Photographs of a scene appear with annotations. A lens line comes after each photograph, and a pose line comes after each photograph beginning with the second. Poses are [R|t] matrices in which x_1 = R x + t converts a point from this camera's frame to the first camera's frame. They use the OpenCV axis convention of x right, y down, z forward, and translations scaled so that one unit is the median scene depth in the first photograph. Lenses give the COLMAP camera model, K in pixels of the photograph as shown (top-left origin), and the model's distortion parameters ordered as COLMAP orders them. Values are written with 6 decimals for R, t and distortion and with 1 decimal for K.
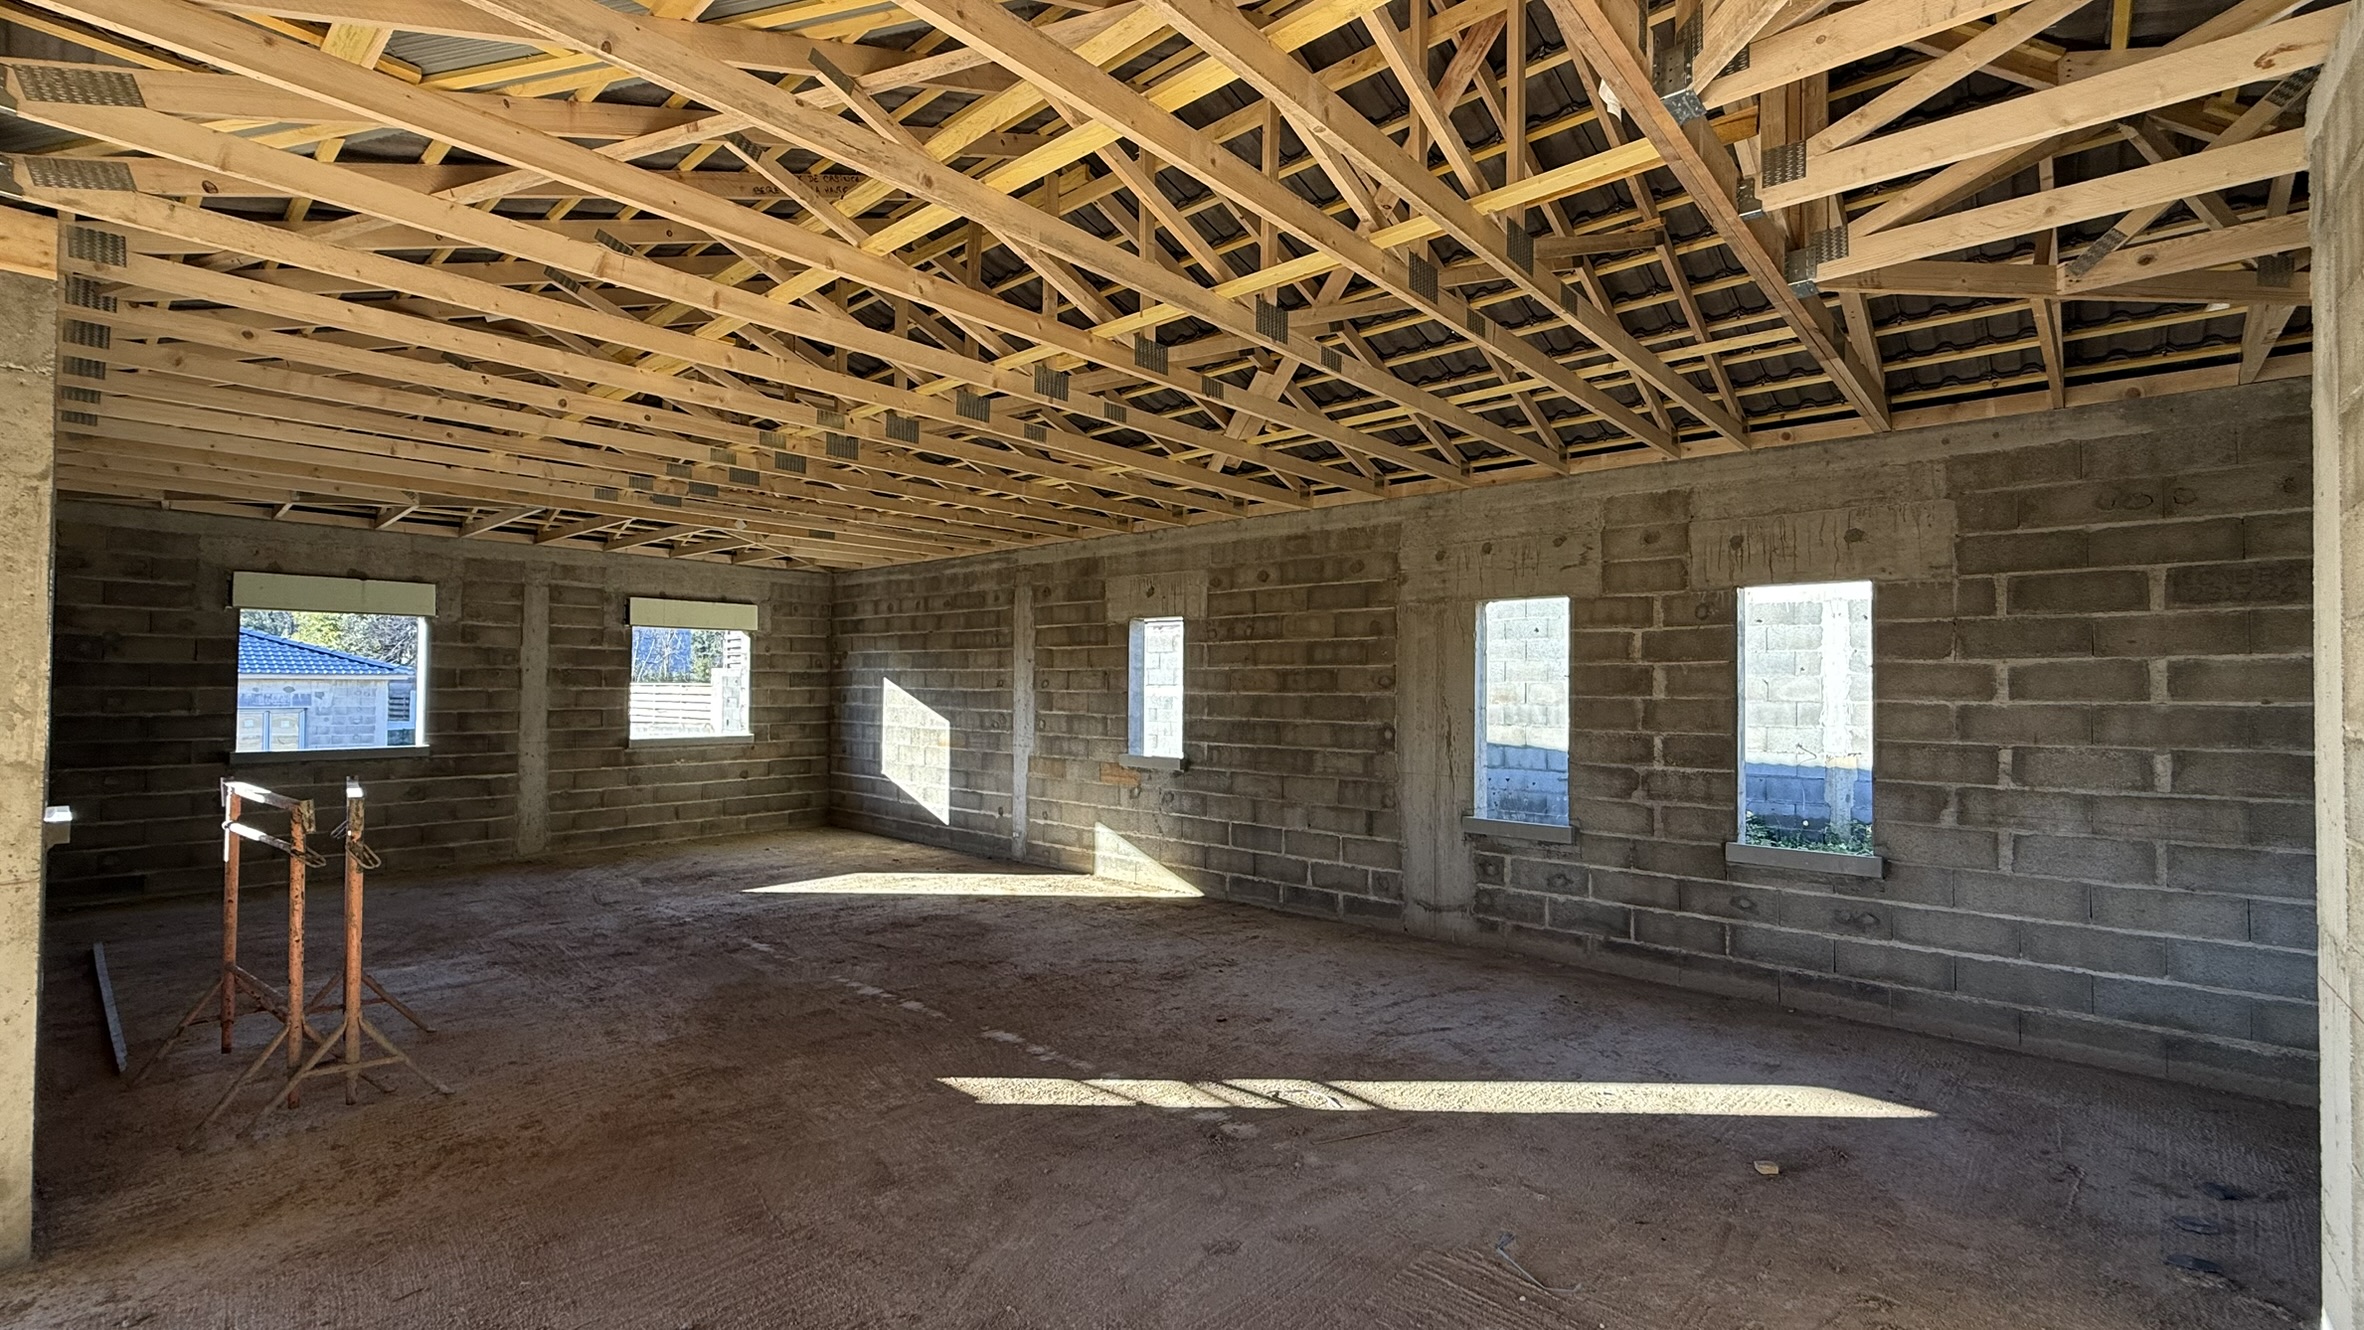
lens RADIAL K [[996.7, 0, 1179.1], [0, 996.7, 666.5], [0, 0, 1]] dist [-0.001635, 0.000538]
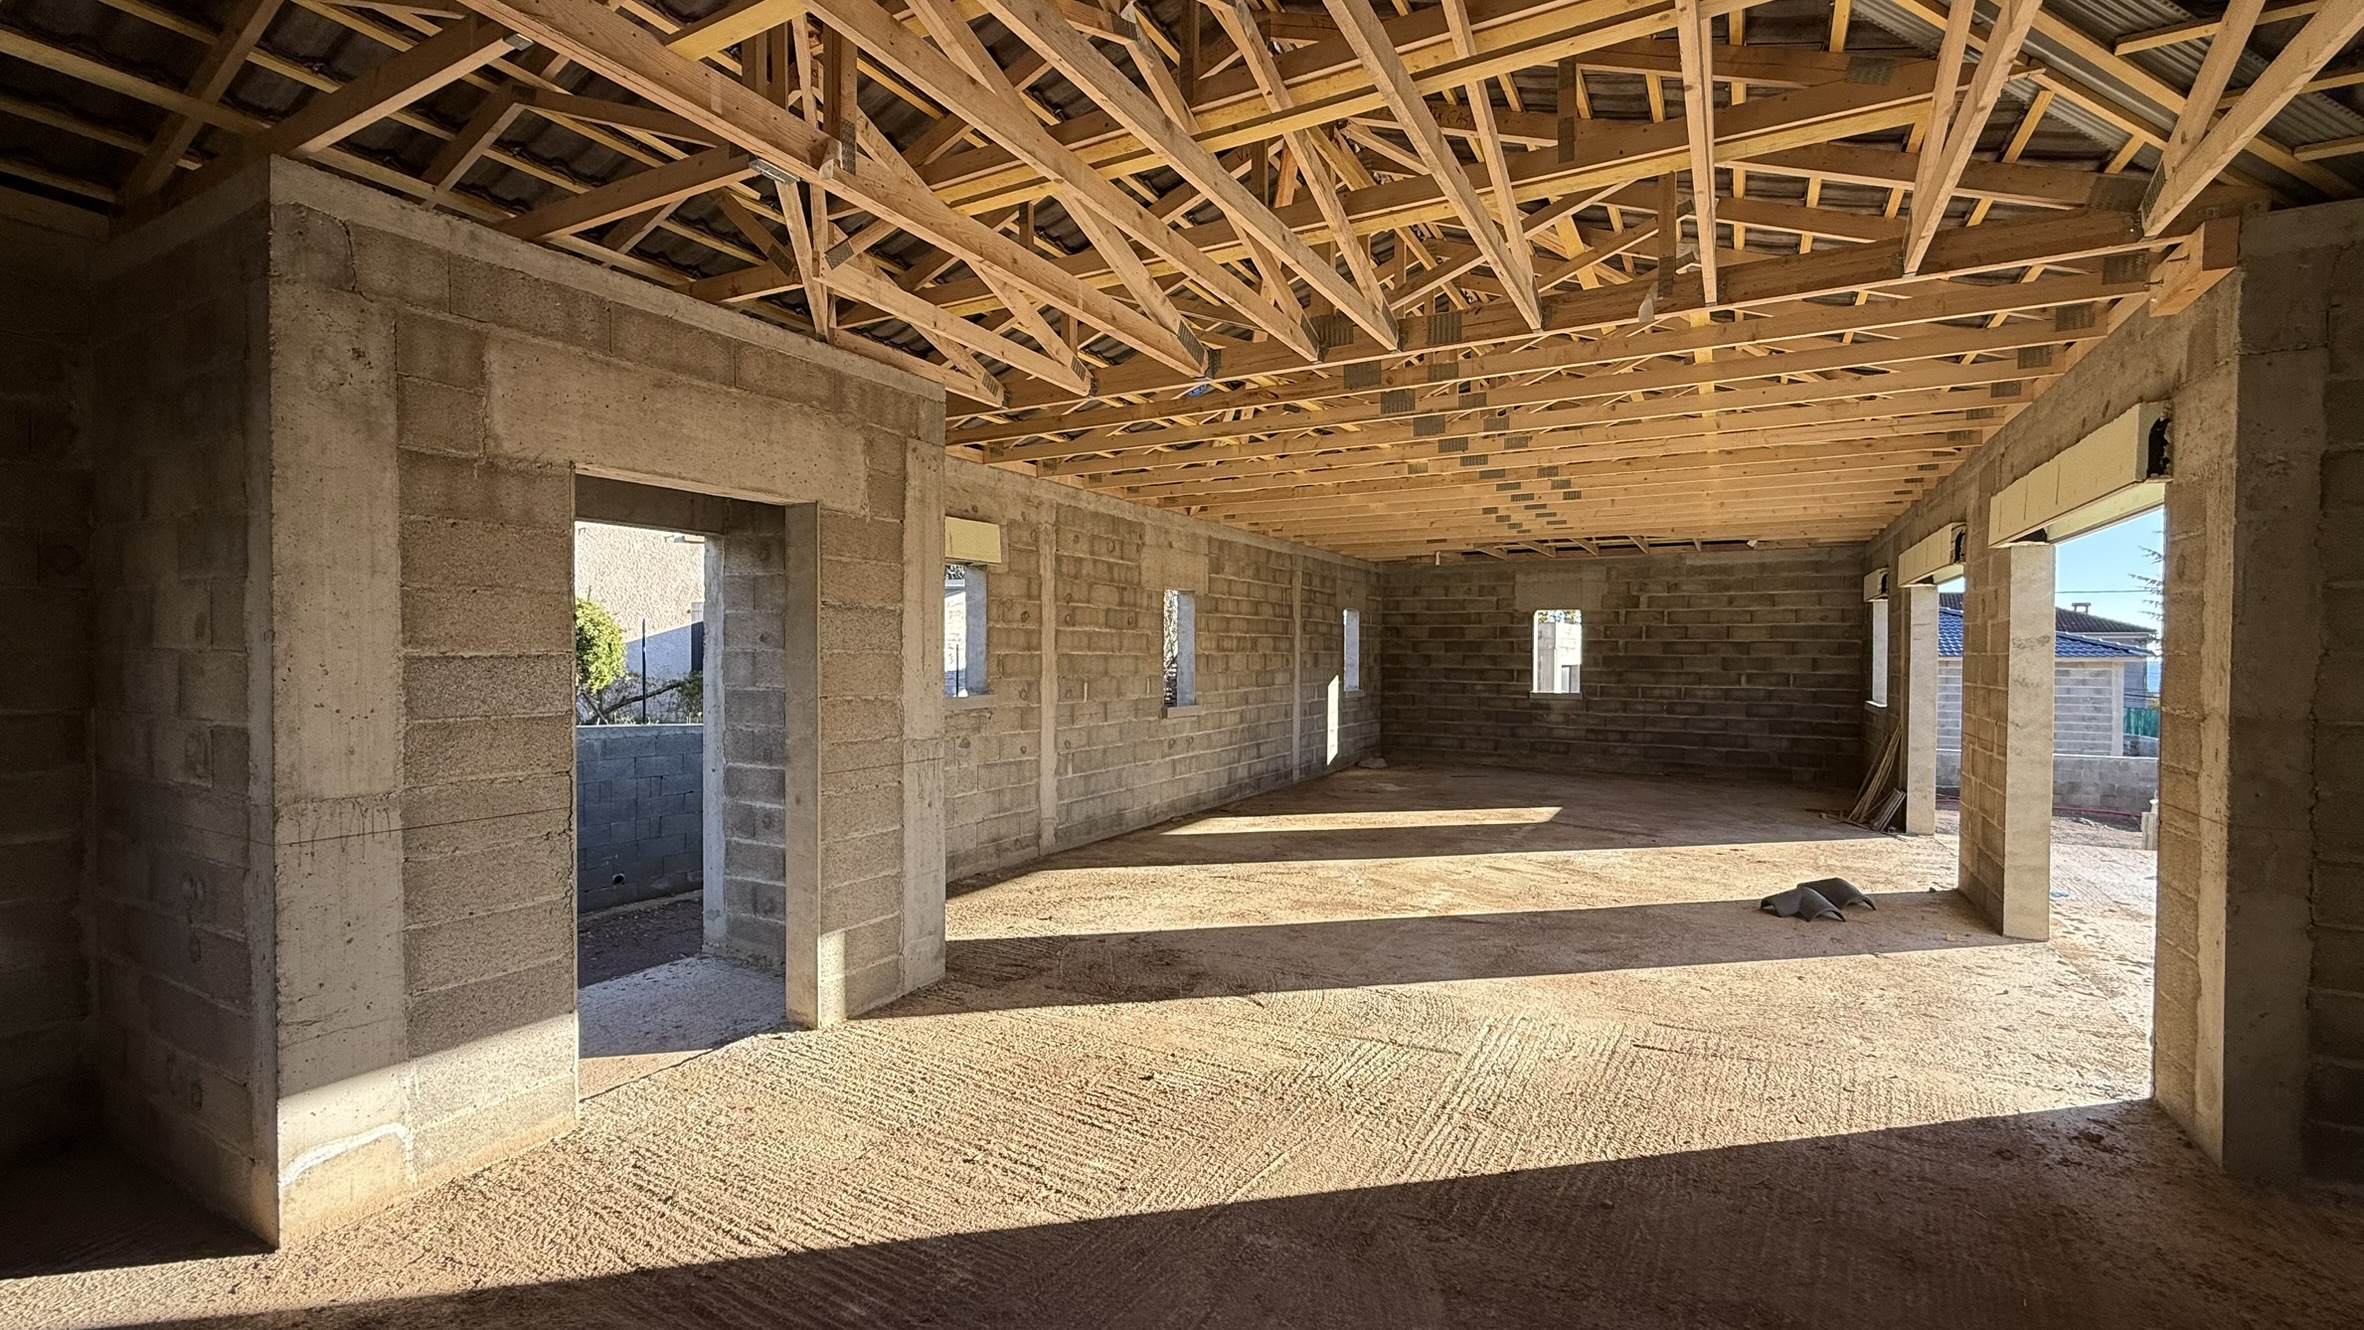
lens RADIAL K [[996.7, 0, 1183.2], [0, 996.7, 669.1], [0, 0, 1]] dist [-0.001635, 0.000538]
pose [[-0.976627, -0.007567, -0.214808, 0.098043], [-0.007149, 0.999971, -0.002721, 0.026200], [0.214822, -0.001122, -0.976653, 0.866943]]
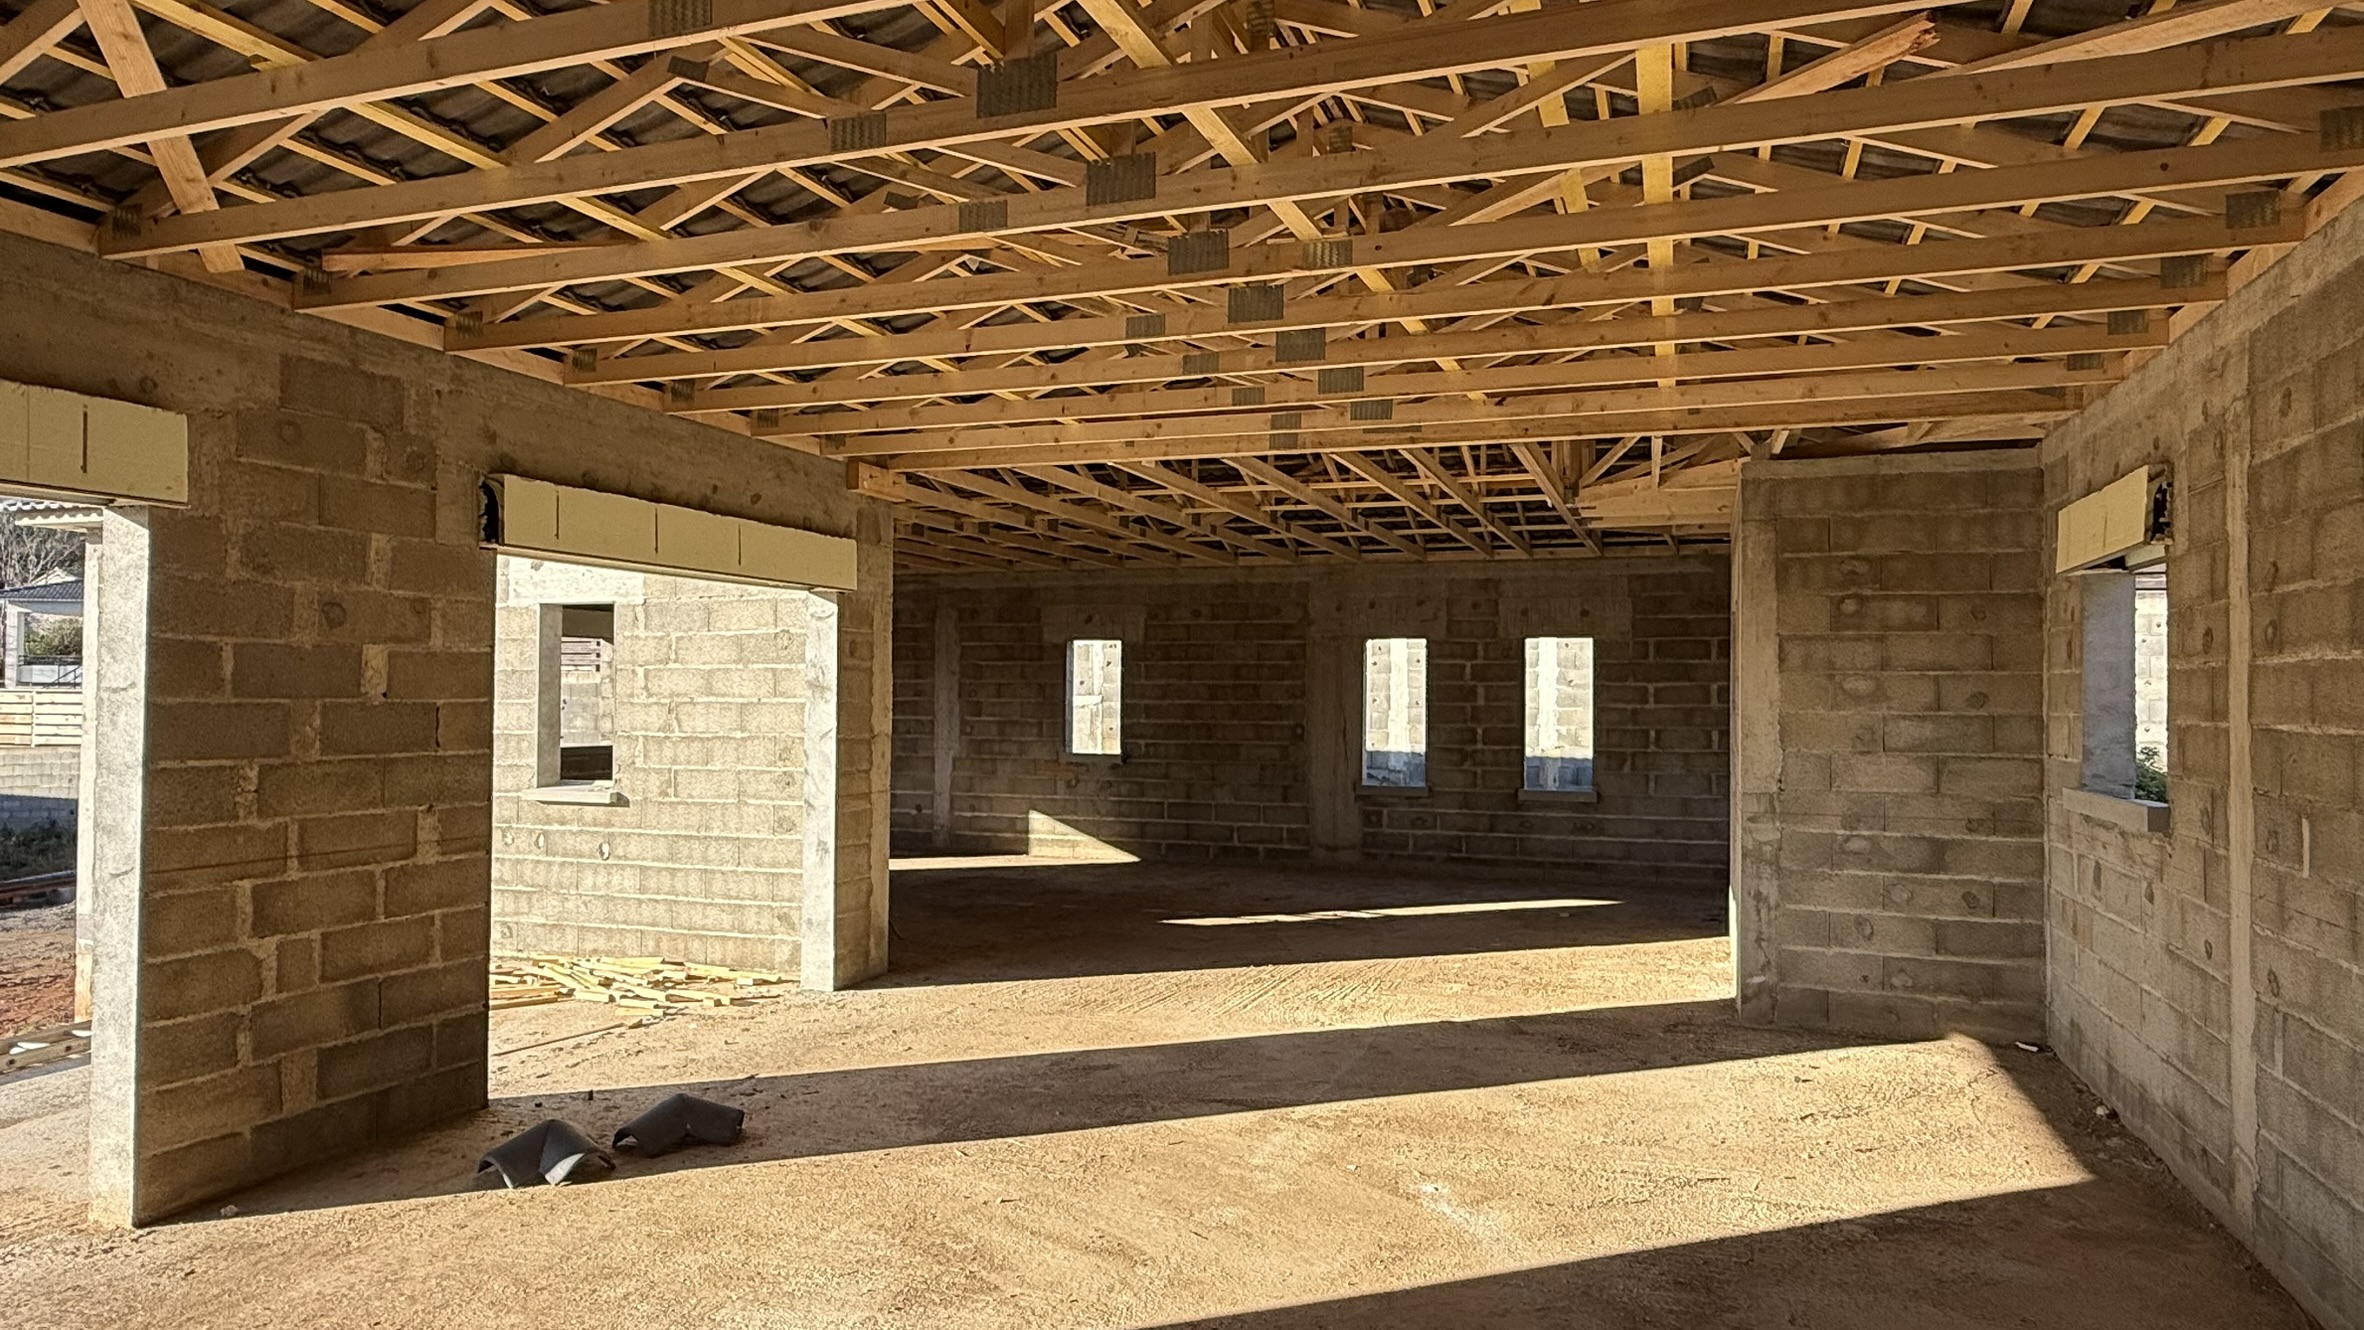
lens RADIAL K [[1428.8, 0, 1174.9], [0, 1428.8, 664.7], [0, 0, 1]] dist [-0.006809, 0.007099]
pose [[0.931400, 0.009059, 0.363886, -0.800558], [-0.008856, 0.999958, -0.002227, -0.022520], [-0.363891, -0.001148, 0.931441, -0.955118]]
